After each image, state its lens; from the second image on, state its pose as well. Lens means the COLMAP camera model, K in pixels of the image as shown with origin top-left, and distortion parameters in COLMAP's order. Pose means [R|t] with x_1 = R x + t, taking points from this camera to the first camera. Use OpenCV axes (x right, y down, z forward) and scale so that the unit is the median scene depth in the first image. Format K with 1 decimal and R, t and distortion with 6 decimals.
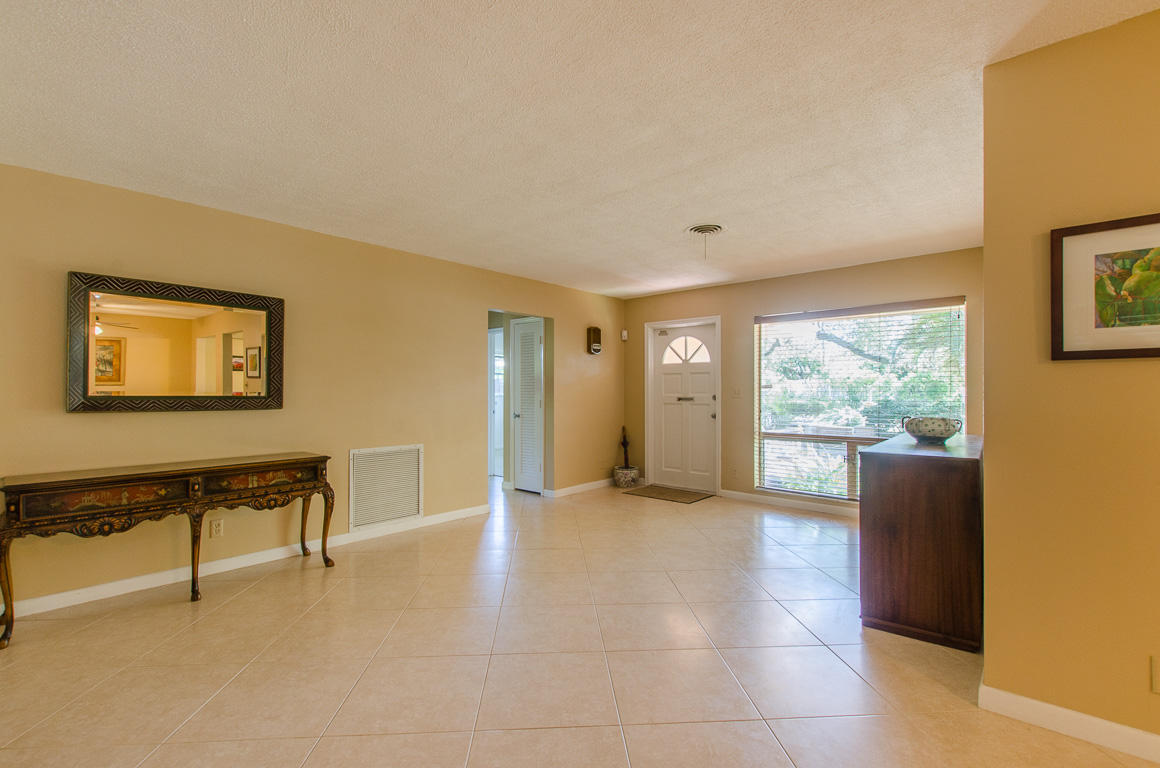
lens RADIAL K [[502.7, 0, 582.5], [0, 502.7, 389.6], [0, 0, 1]] dist [0.000214, -0.000431]
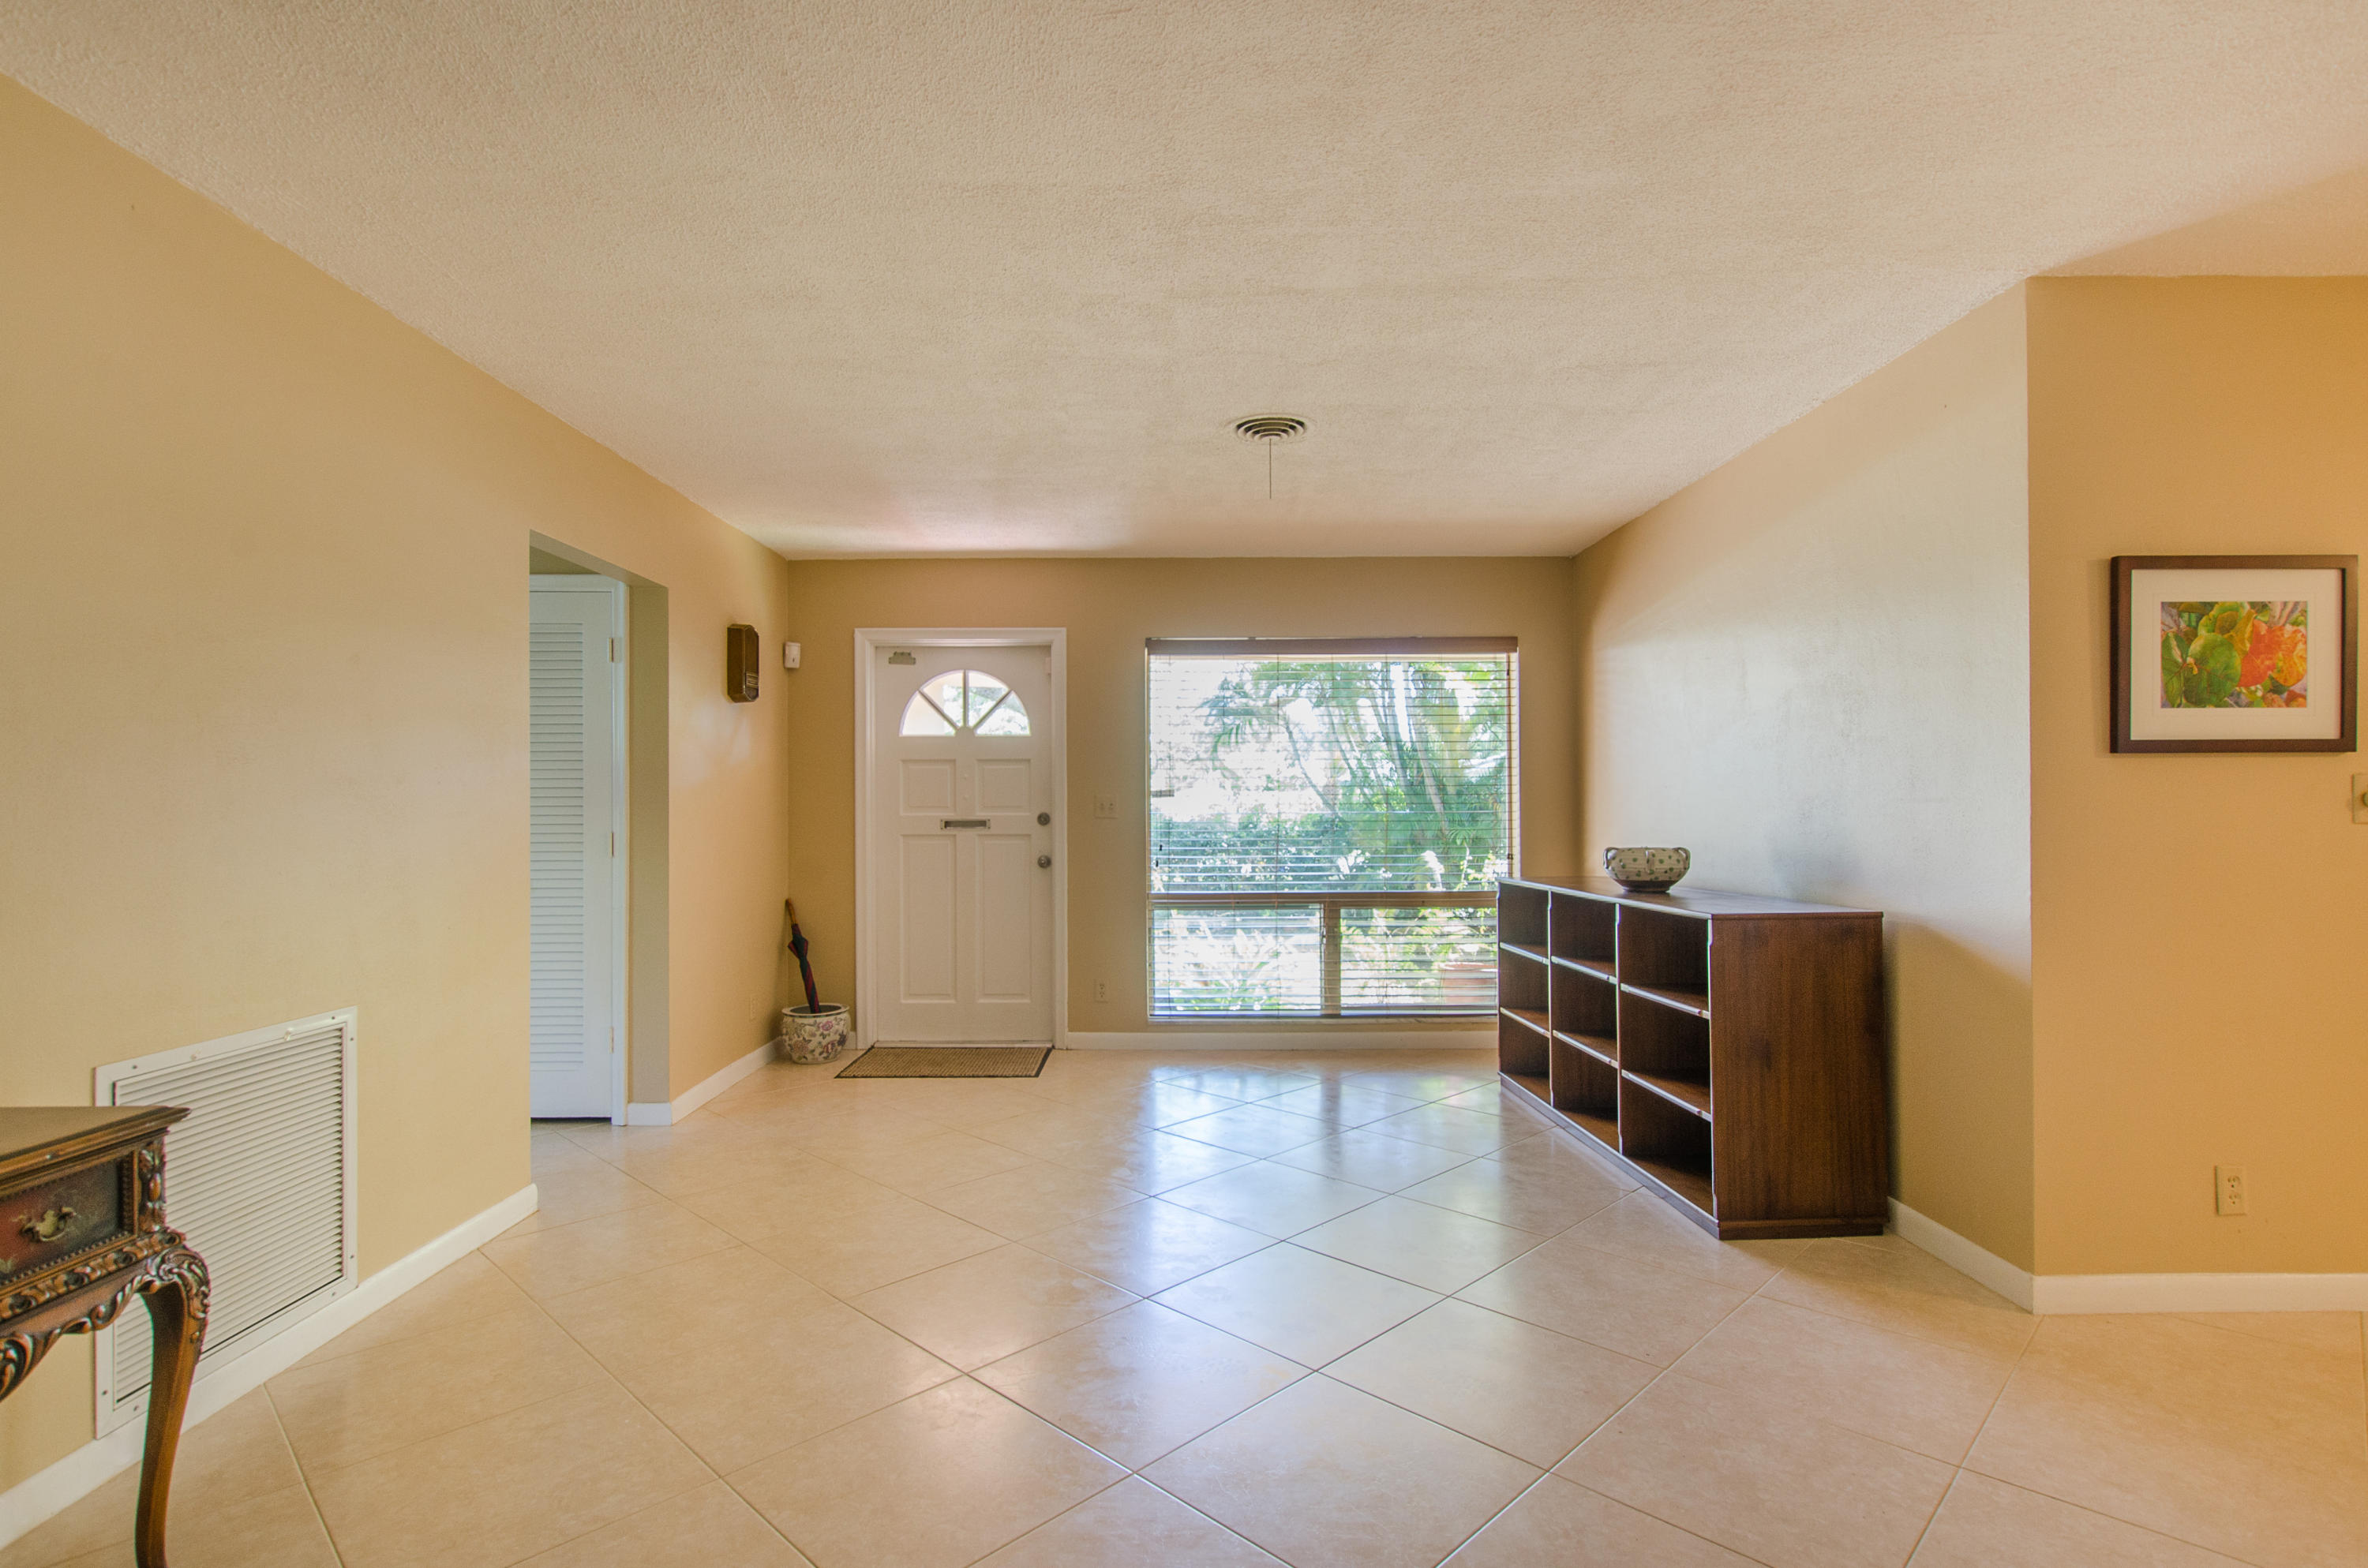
lens RADIAL K [[1138.4, 0, 1198.0], [0, 1138.4, 798.5], [0, 0, 1]] dist [0.014447, -0.000609]
pose [[0.754736, -0.000091, 0.656029, -0.376504], [0.002026, 0.999996, -0.002193, 0.001014], [-0.656026, 0.002984, 0.754733, 0.251984]]
